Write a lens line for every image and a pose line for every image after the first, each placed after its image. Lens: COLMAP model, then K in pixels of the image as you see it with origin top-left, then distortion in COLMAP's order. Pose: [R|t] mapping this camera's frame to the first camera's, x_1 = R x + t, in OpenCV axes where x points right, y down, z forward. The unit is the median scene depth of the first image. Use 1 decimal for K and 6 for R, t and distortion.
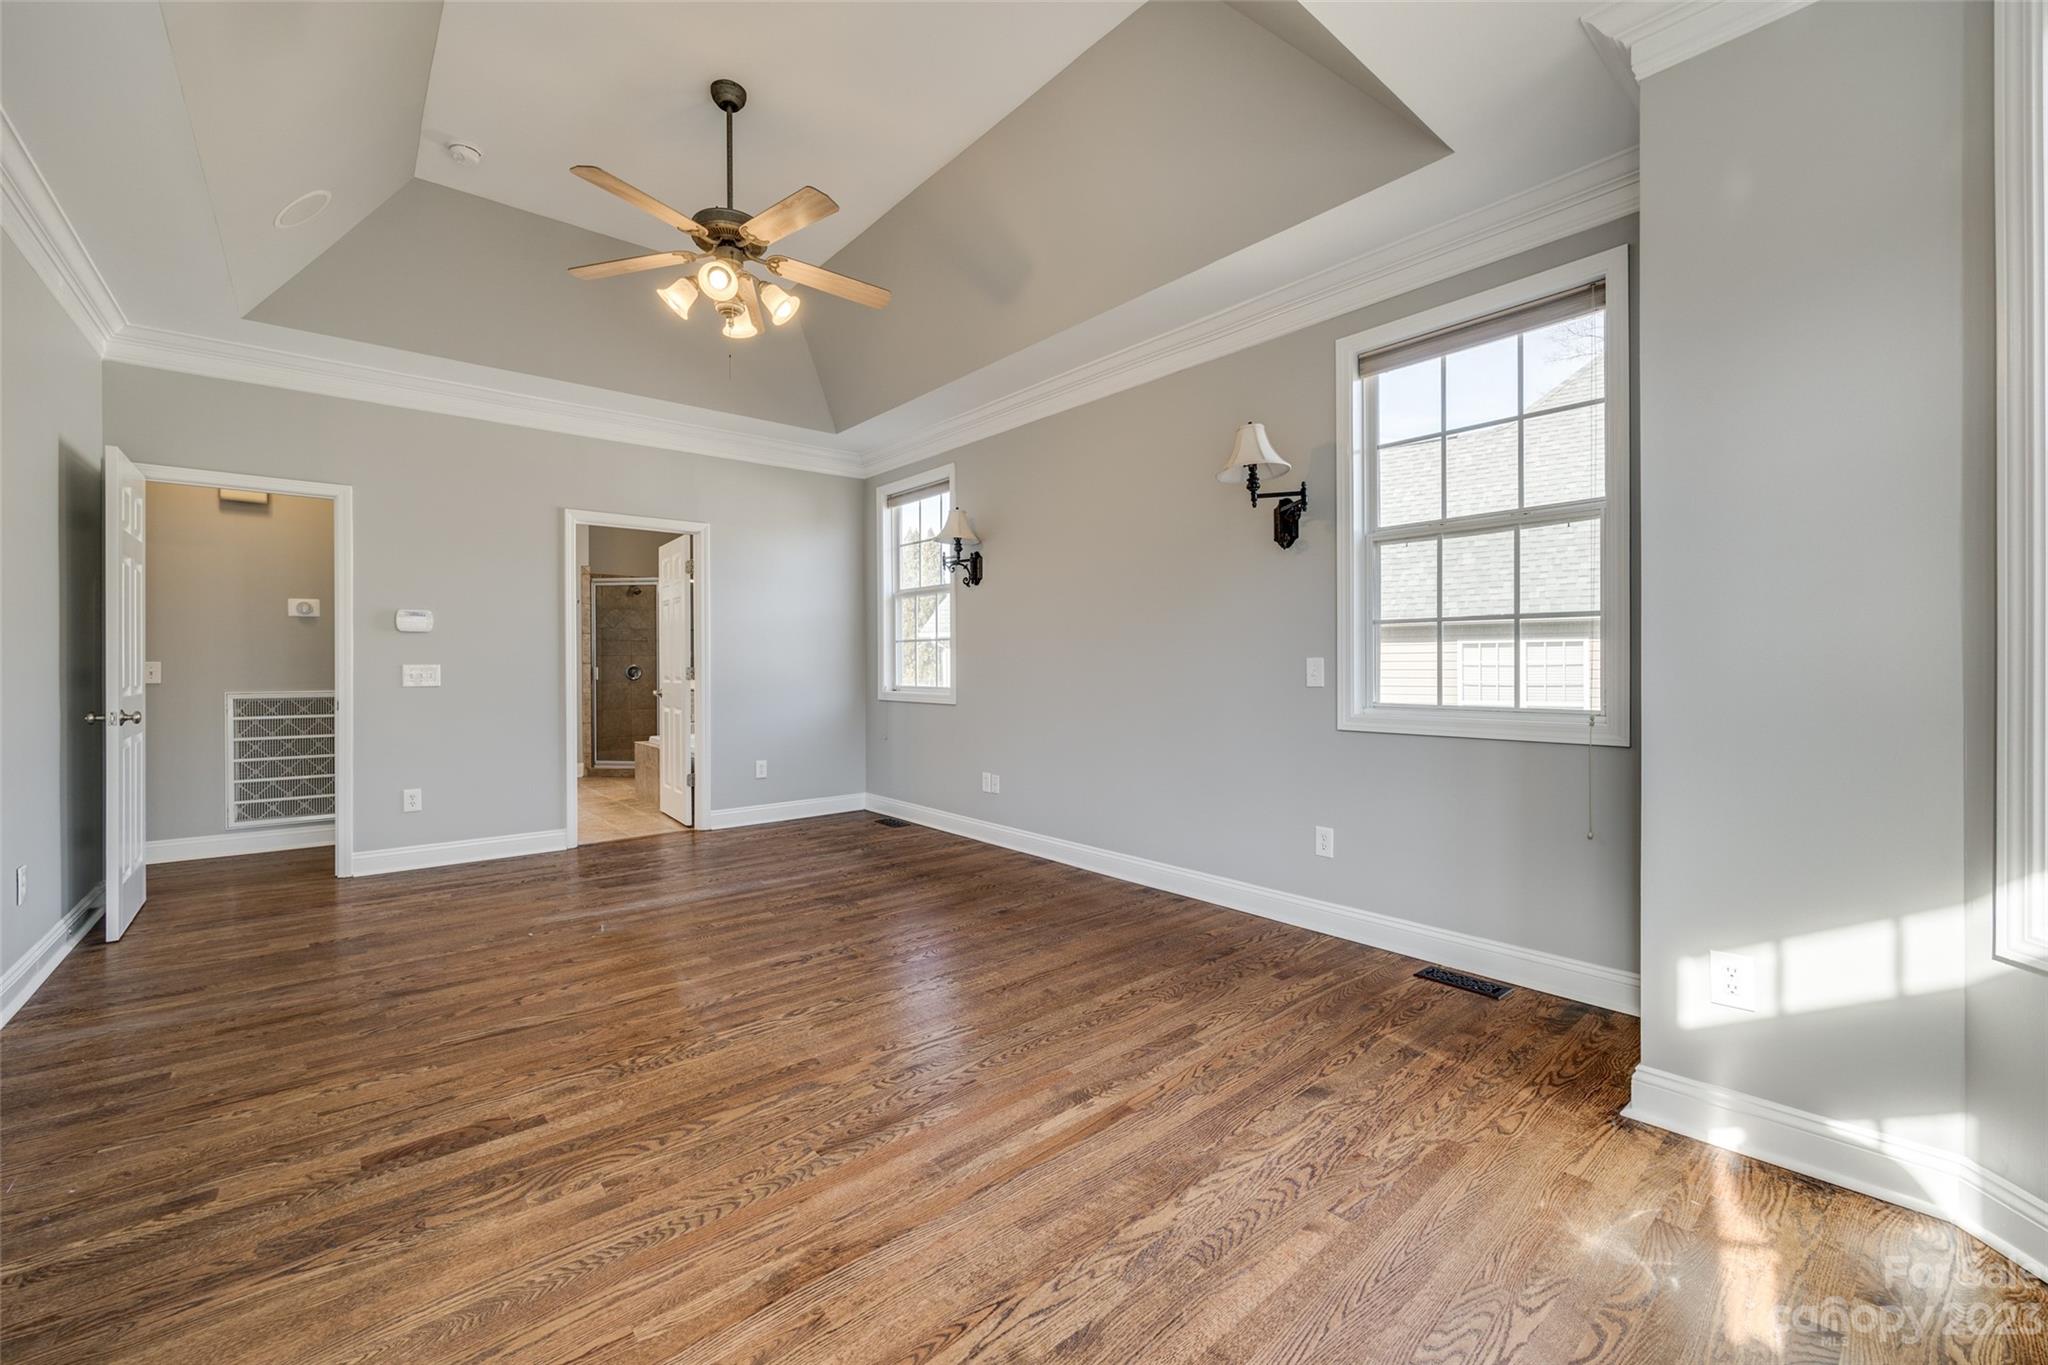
lens RADIAL K [[826.5, 0, 1018.0], [0, 826.5, 674.6], [0, 0, 1]] dist [-0.001962, -0.000561]
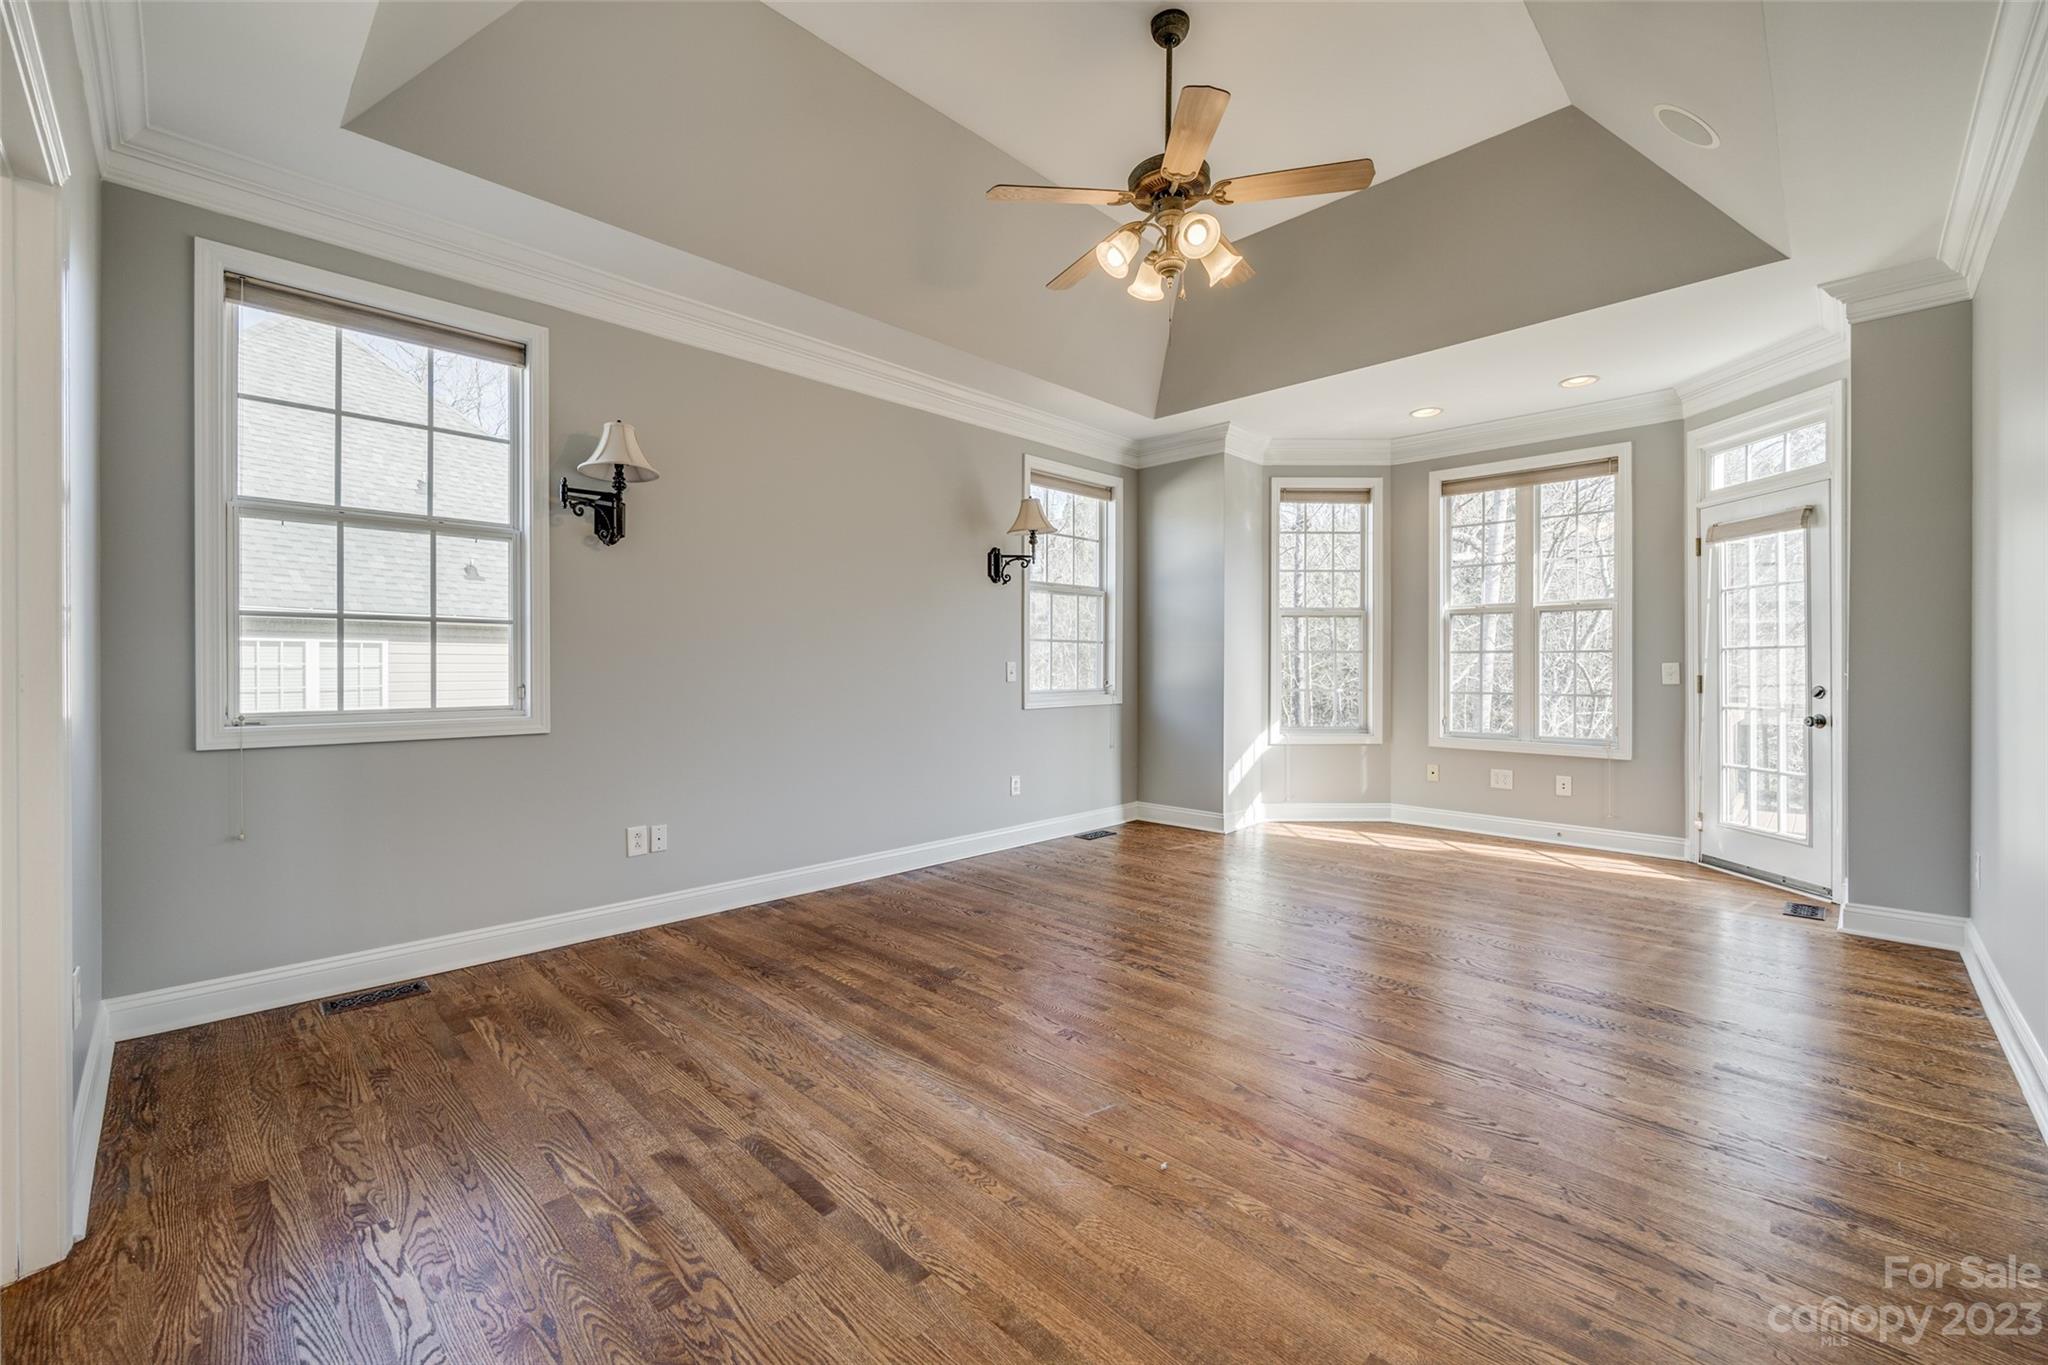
lens RADIAL K [[826.5, 0, 1017.2], [0, 826.5, 669.3], [0, 0, 1]] dist [-0.001962, -0.000561]
pose [[-0.096247, -0.000310, 0.995357, -0.828168], [0.010956, 0.999939, 0.001371, -0.006986], [-0.995297, 0.011037, -0.096237, 0.848086]]
